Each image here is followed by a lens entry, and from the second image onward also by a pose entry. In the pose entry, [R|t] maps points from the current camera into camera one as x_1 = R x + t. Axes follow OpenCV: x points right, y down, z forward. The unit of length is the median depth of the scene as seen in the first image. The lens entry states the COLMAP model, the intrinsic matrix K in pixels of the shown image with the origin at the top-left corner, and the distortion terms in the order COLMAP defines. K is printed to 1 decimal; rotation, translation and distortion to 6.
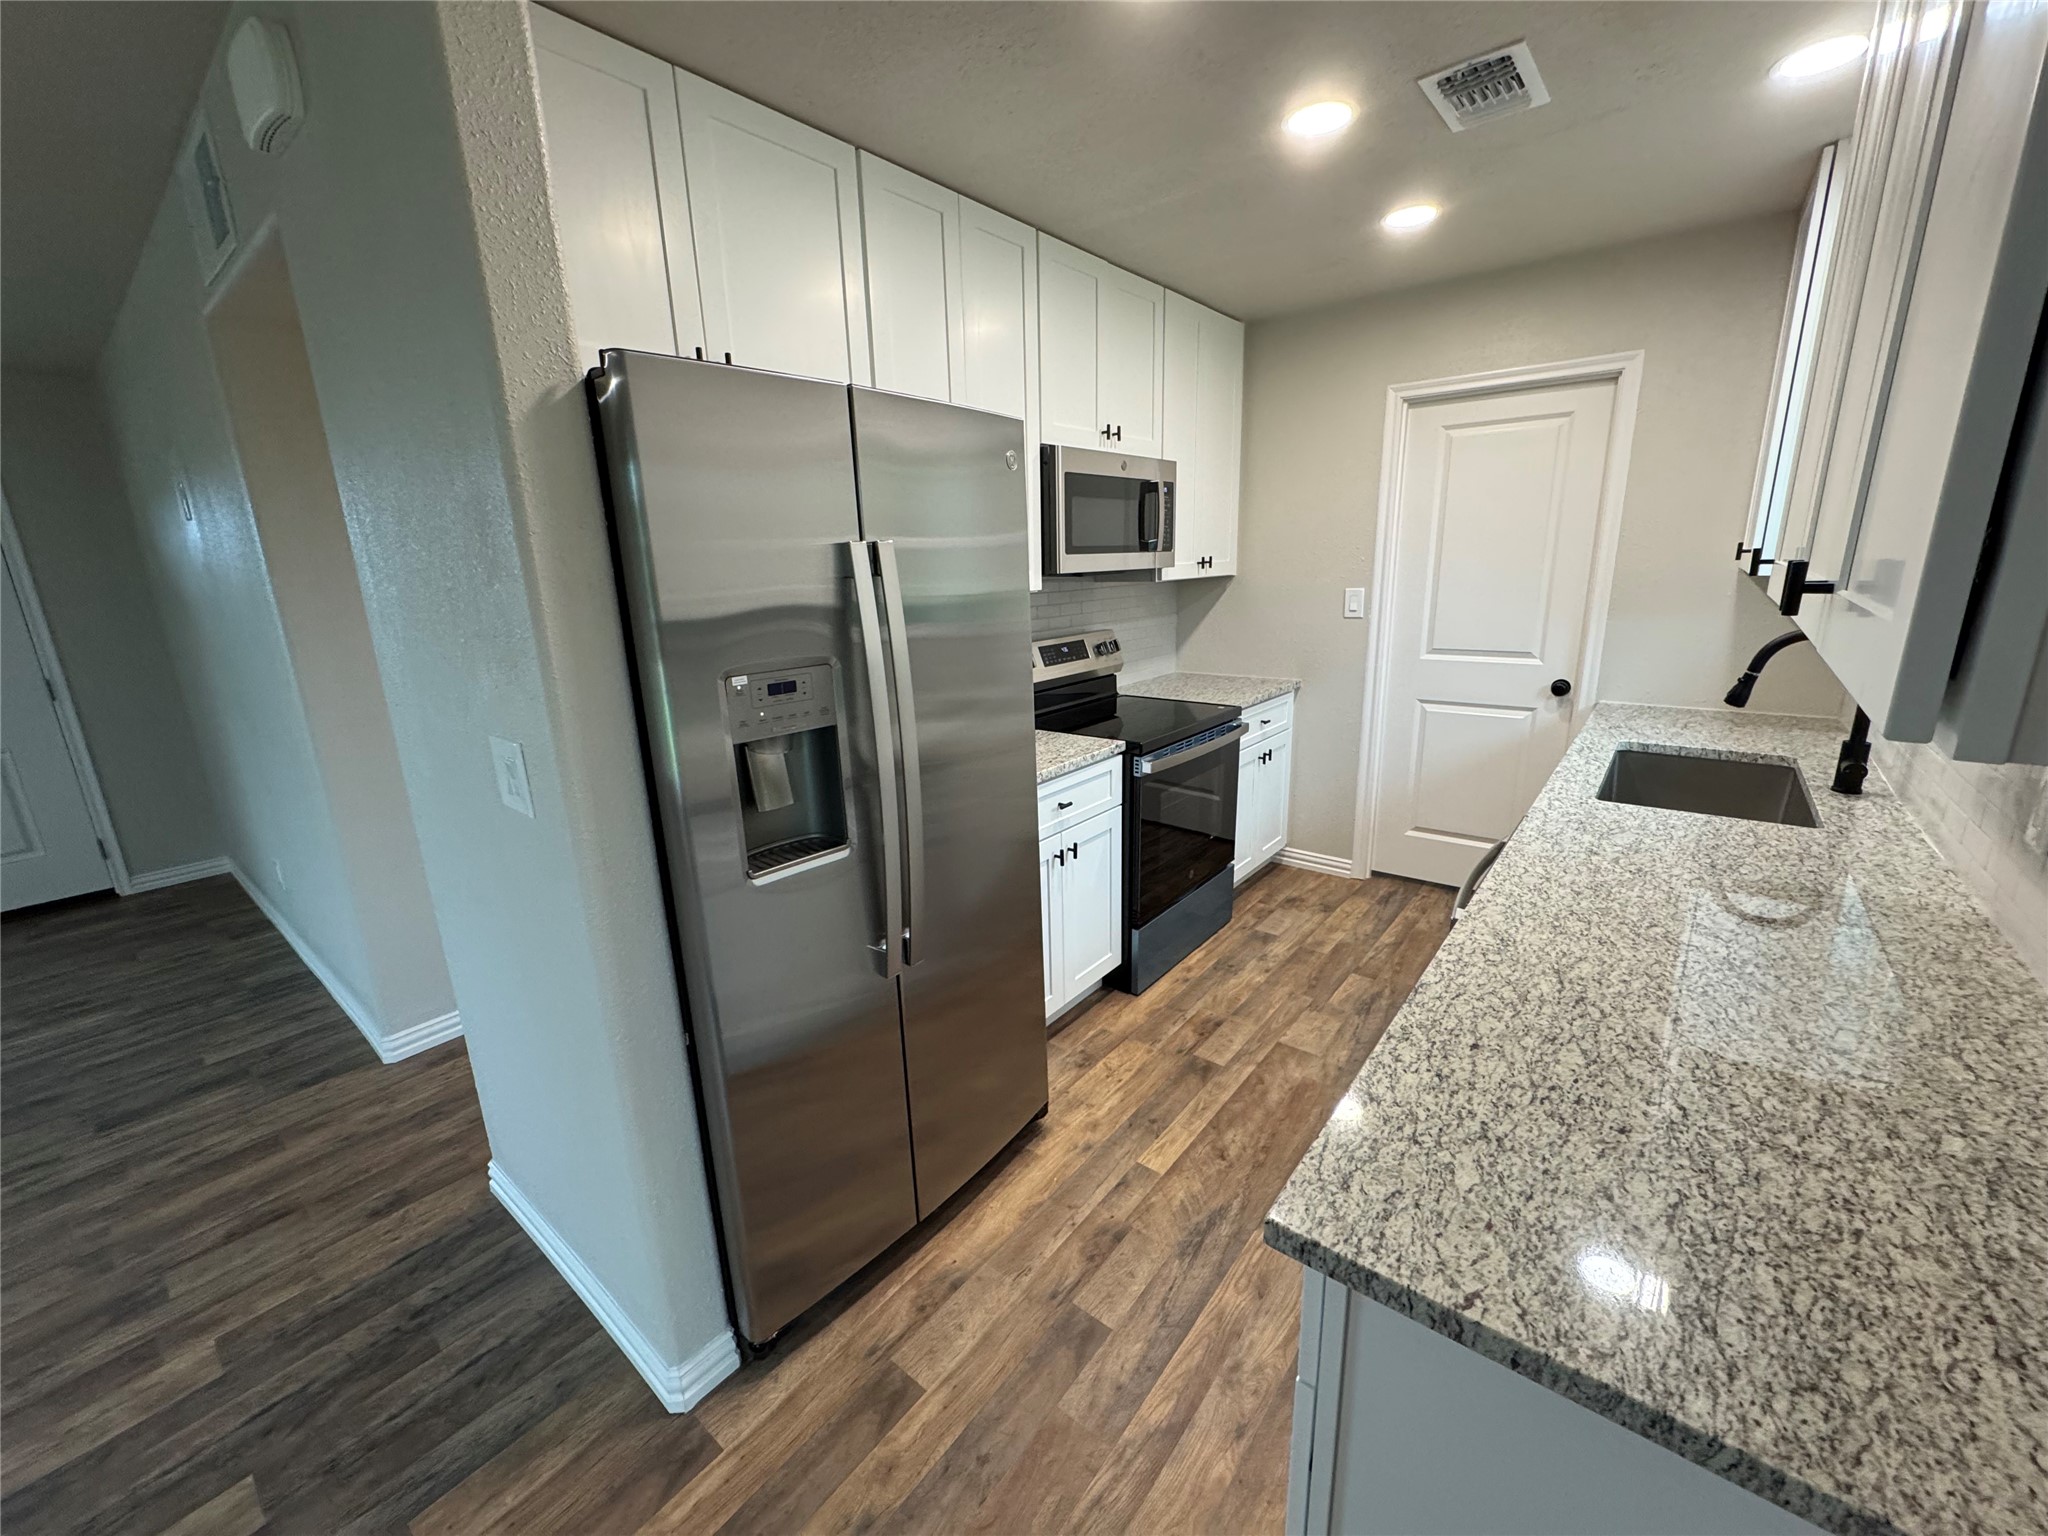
lens RADIAL K [[813.2, 0, 1024.0], [0, 813.2, 768.0], [0, 0, 1]] dist [-0.002474, -0.000272]
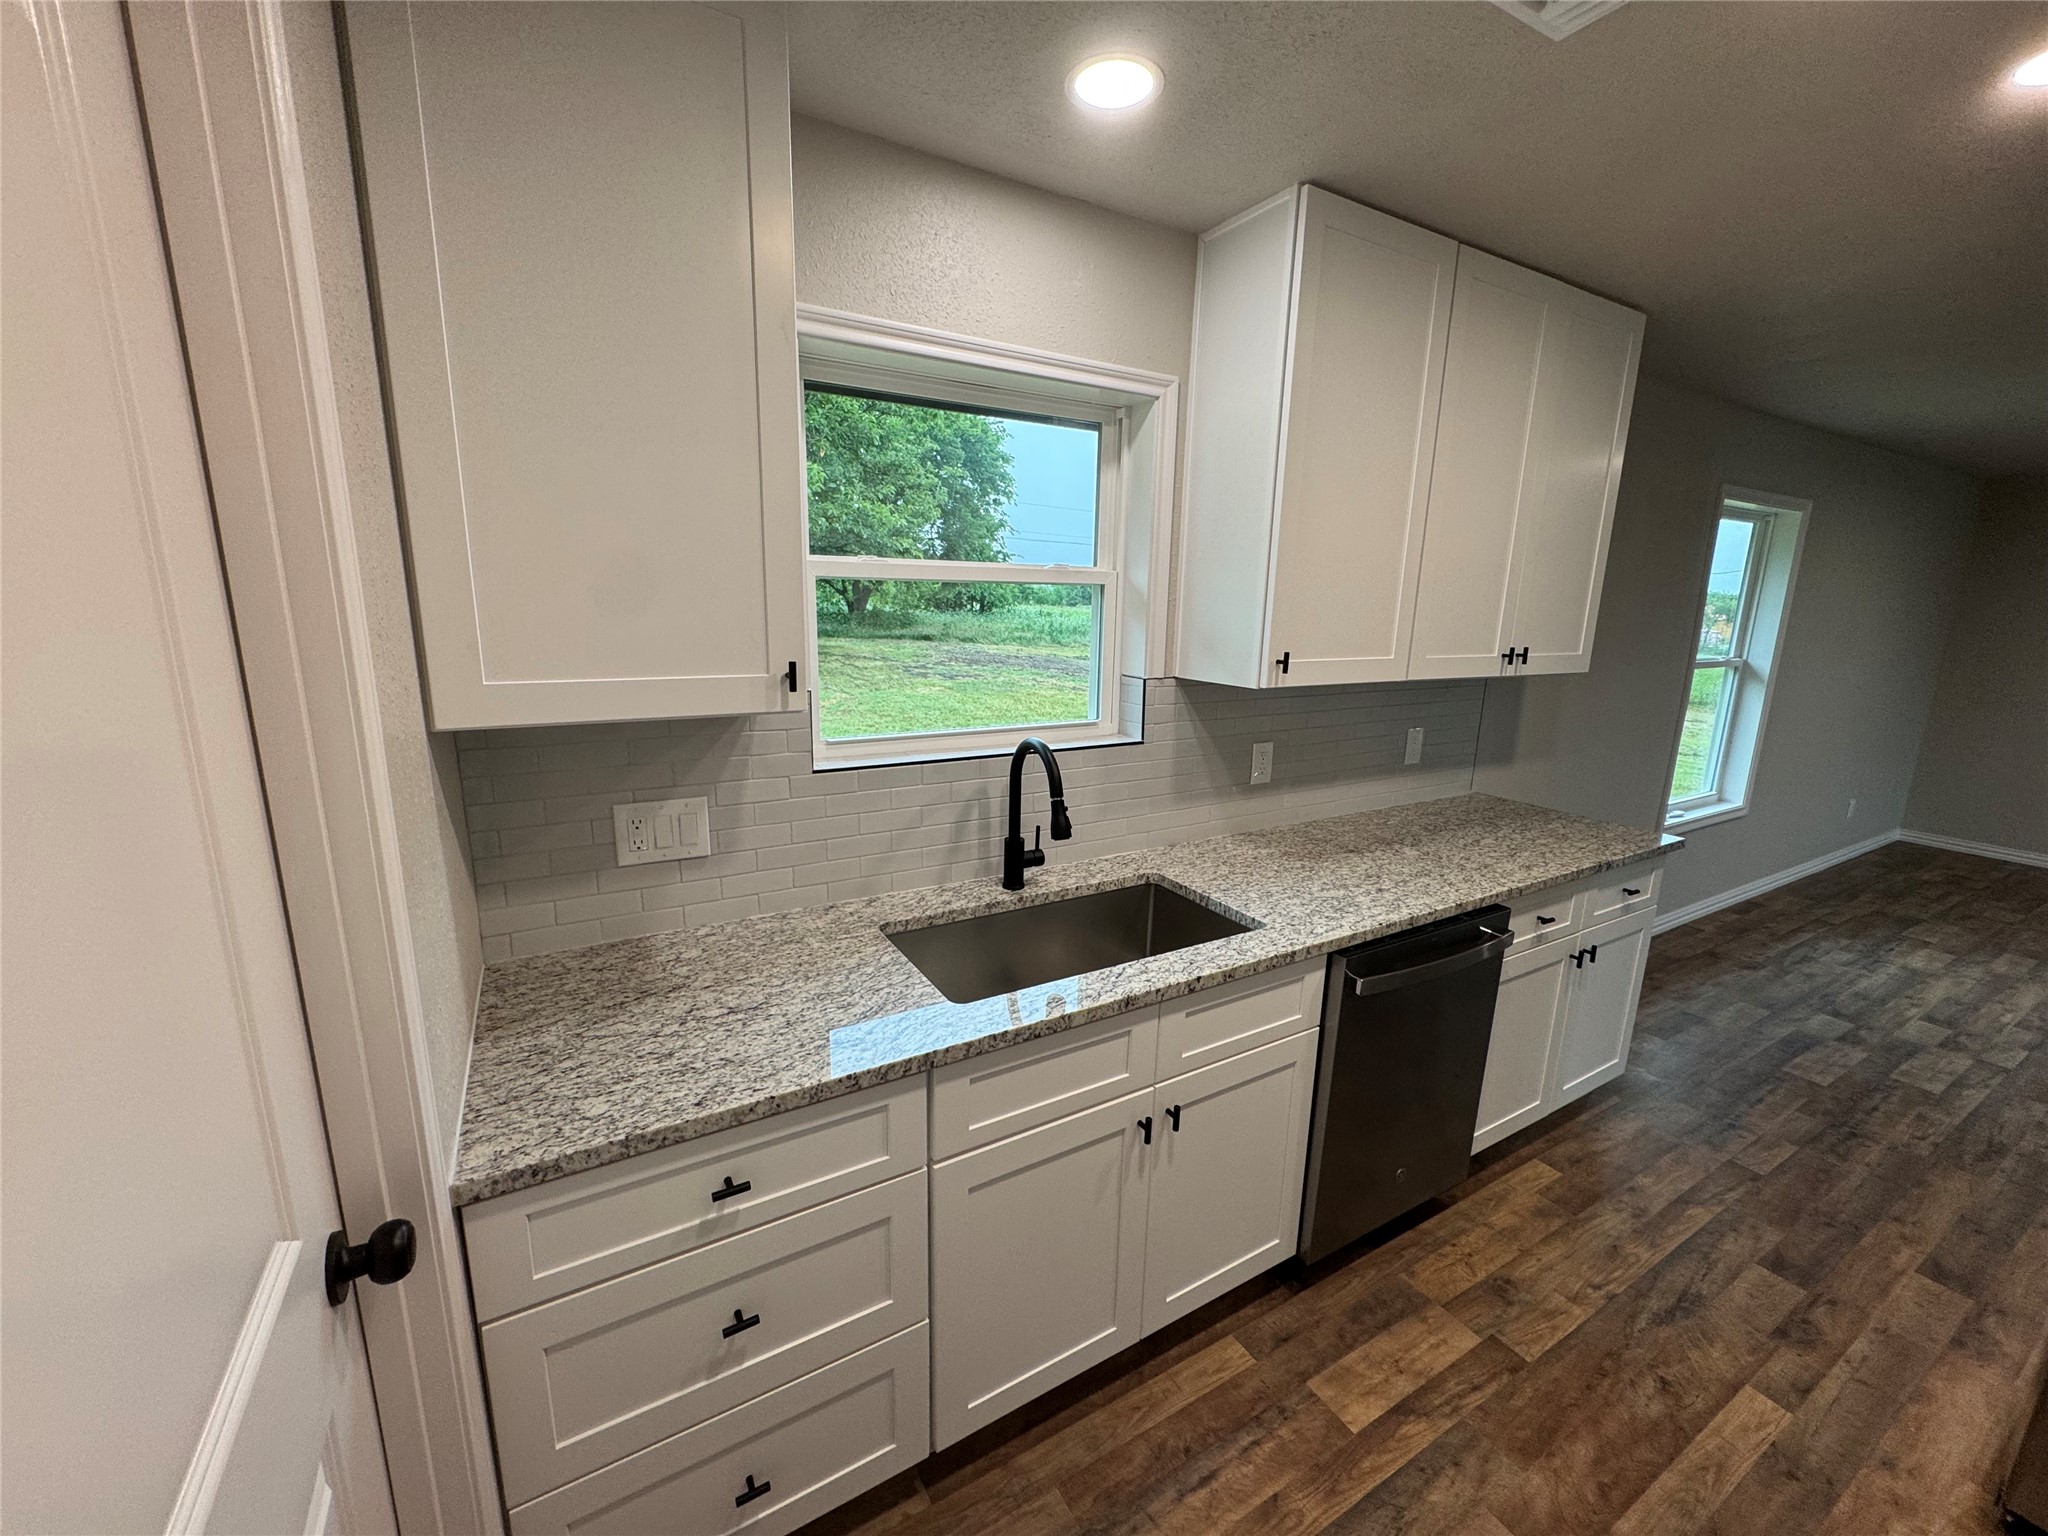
lens RADIAL K [[813.2, 0, 1024.0], [0, 813.2, 768.0], [0, 0, 1]] dist [-0.002474, -0.000272]
pose [[-0.932749, -0.060946, 0.355338, 0.586757], [0.100814, 0.902199, 0.419373, -0.485161], [-0.346145, 0.426993, -0.835381, 1.621267]]
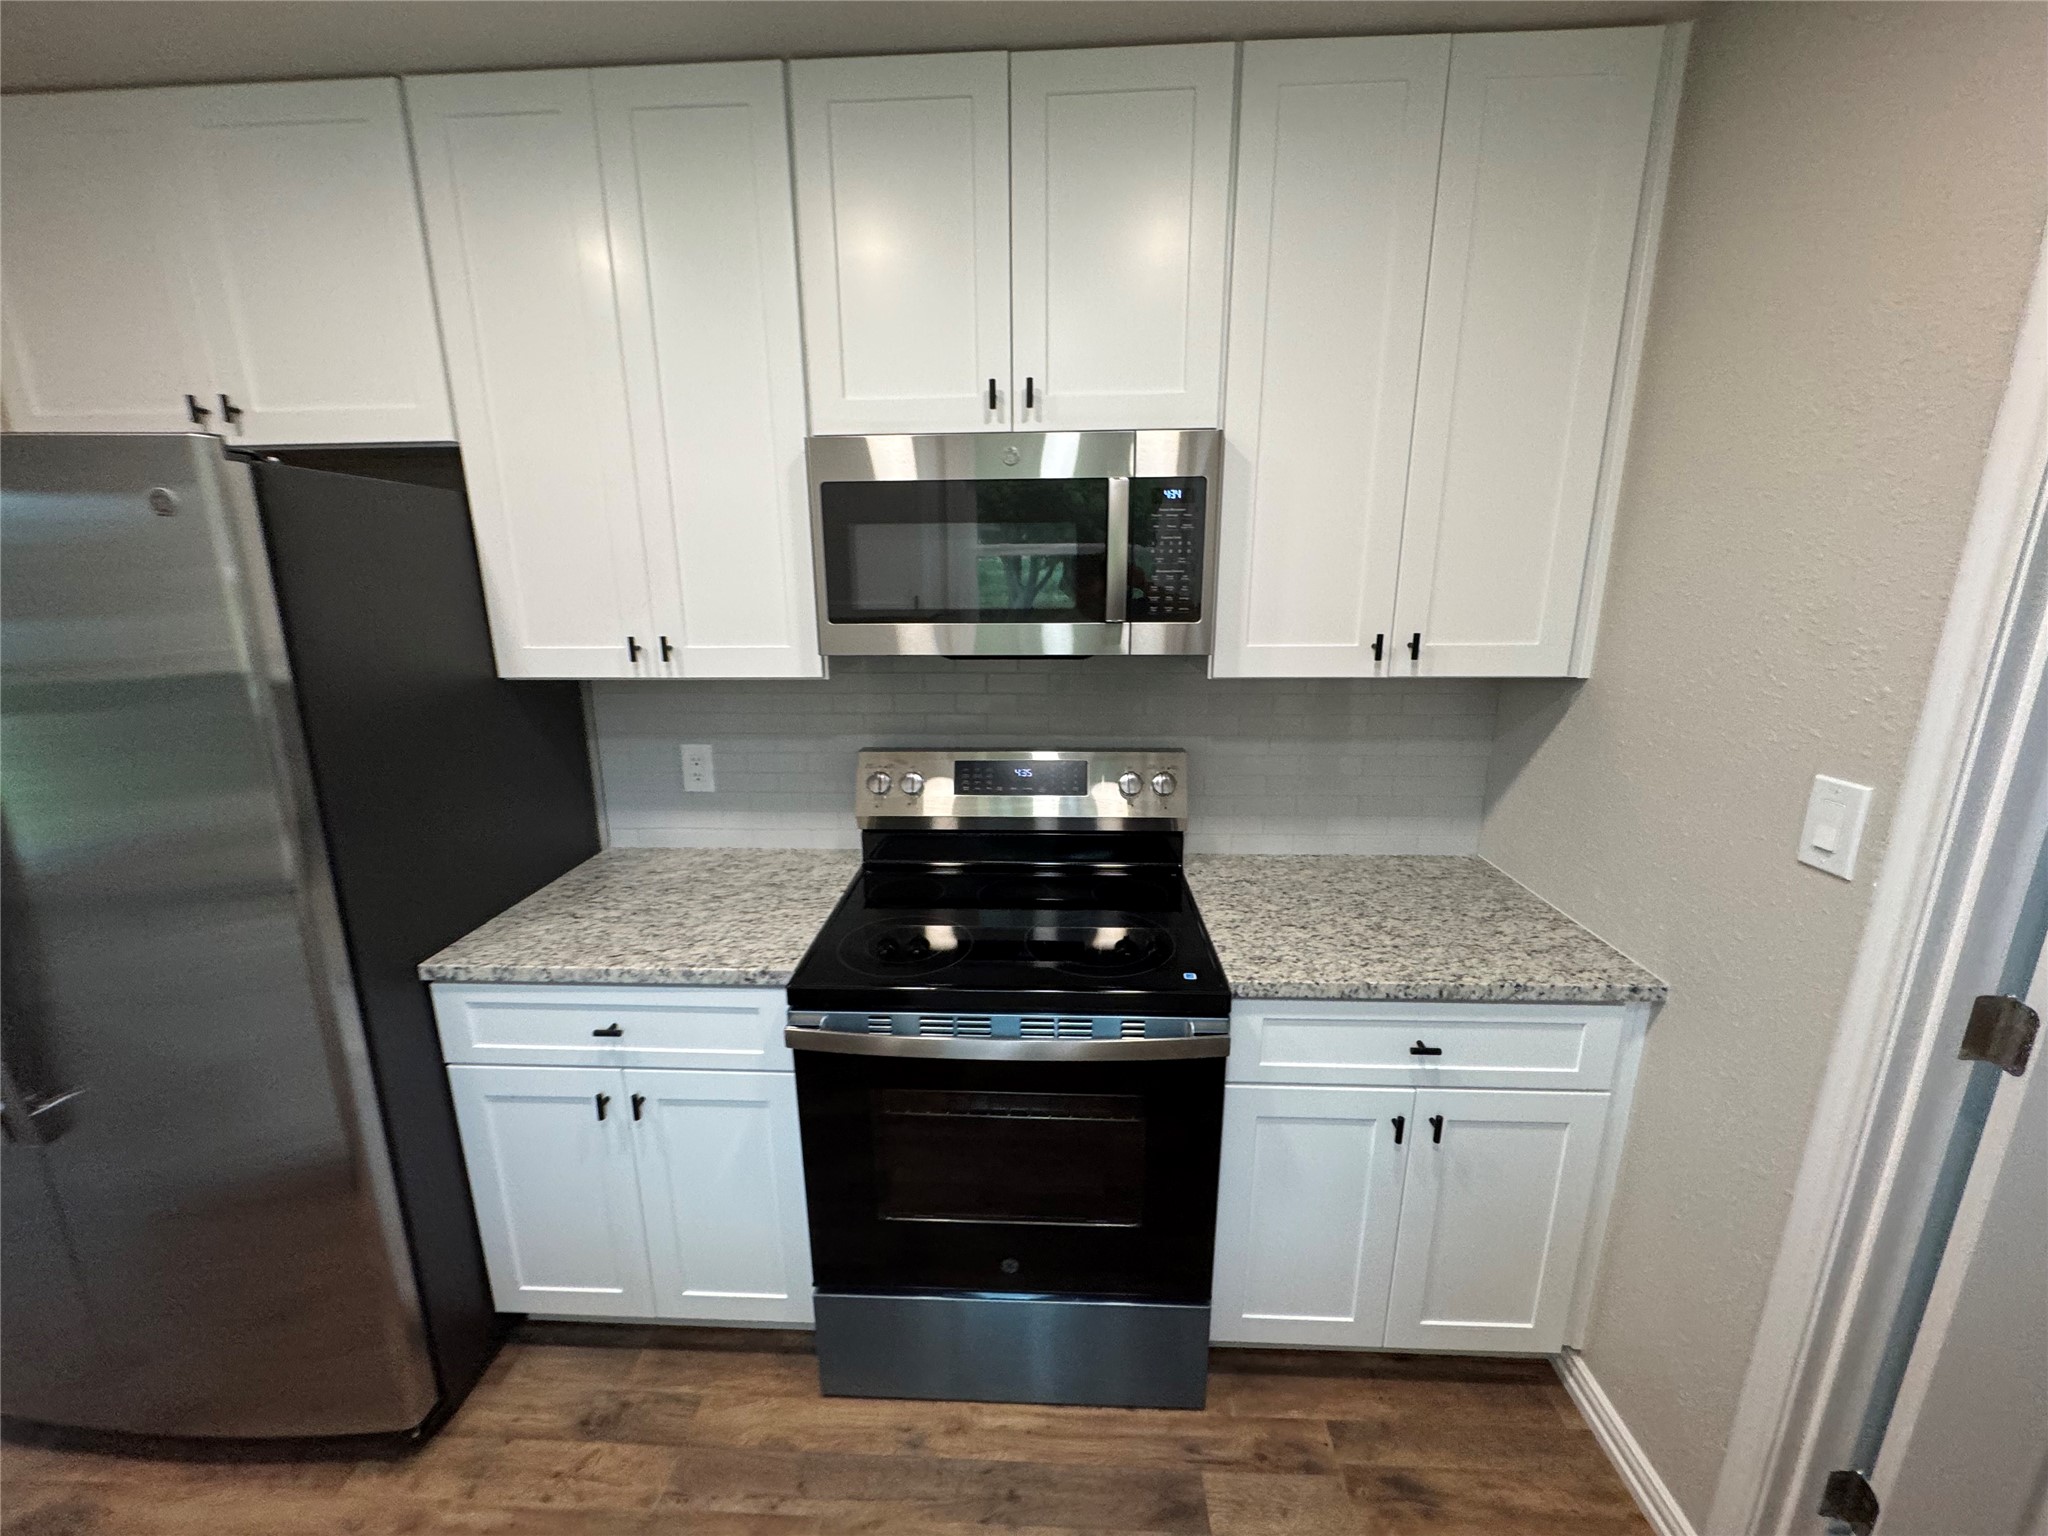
lens RADIAL K [[813.2, 0, 1024.0], [0, 813.2, 768.0], [0, 0, 1]] dist [-0.002474, -0.000272]
pose [[0.595645, 0.221730, -0.772038, 0.754141], [-0.215332, 0.970043, 0.112464, -0.320287], [0.773847, 0.099256, 0.625547, 0.947200]]
